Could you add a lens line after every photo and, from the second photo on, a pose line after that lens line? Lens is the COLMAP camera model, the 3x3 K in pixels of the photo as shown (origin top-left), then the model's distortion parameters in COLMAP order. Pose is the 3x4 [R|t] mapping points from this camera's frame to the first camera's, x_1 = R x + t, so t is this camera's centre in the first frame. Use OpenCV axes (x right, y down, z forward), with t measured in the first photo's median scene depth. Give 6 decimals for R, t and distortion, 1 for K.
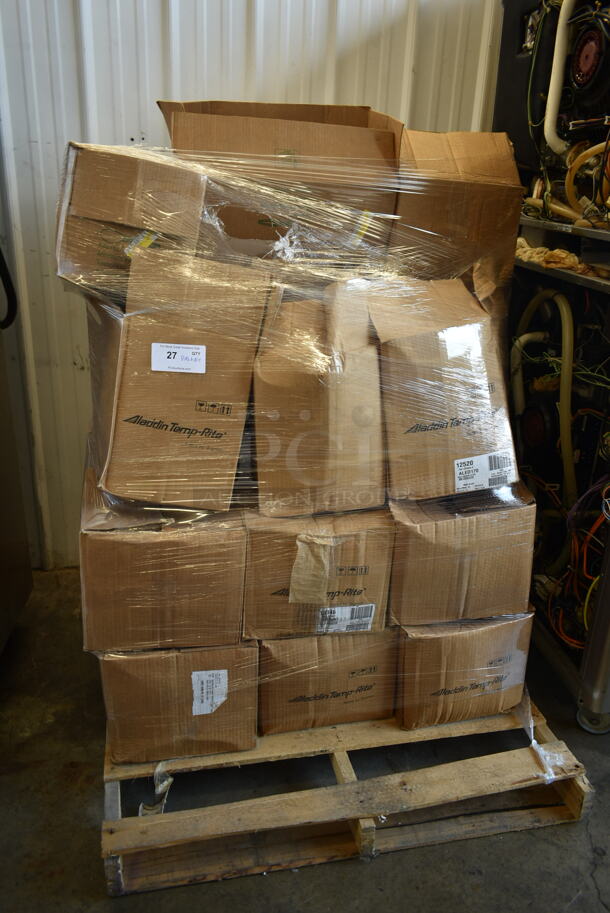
lens RADIAL K [[700.9, 0, 305.0], [0, 700.9, 456.5], [0, 0, 1]] dist [-0.029578, -0.000849]
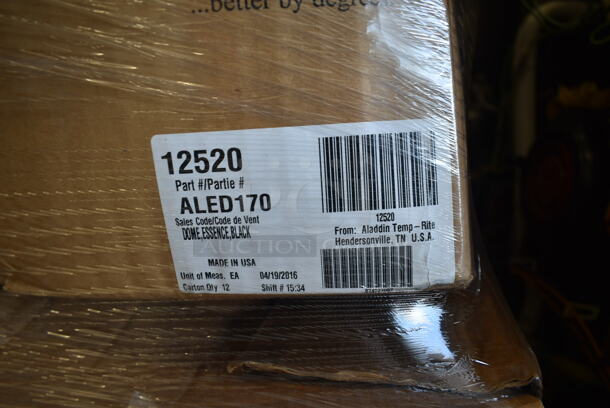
lens RADIAL K [[468.3, 0, 305.0], [0, 468.3, 204.0], [0, 0, 1]] dist [-0.029578, -0.000849]
pose [[0.979491, 0.120312, -0.161625, 0.277407], [-0.134867, 0.987441, -0.082290, 0.030169], [0.149695, 0.102400, 0.983415, 0.853007]]
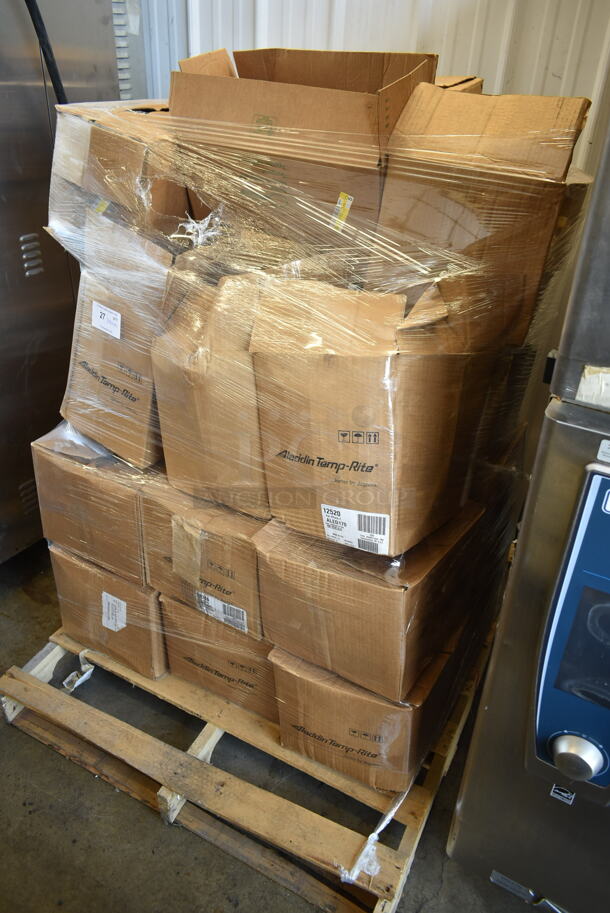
lens RADIAL K [[700.9, 0, 305.0], [0, 700.9, 456.5], [0, 0, 1]] dist [-0.029578, -0.000849]
pose [[0.766586, 0.332620, -0.549281, 0.642613], [-0.254213, 0.942702, 0.216074, -0.227590], [0.589679, -0.026005, 0.807219, 0.280191]]
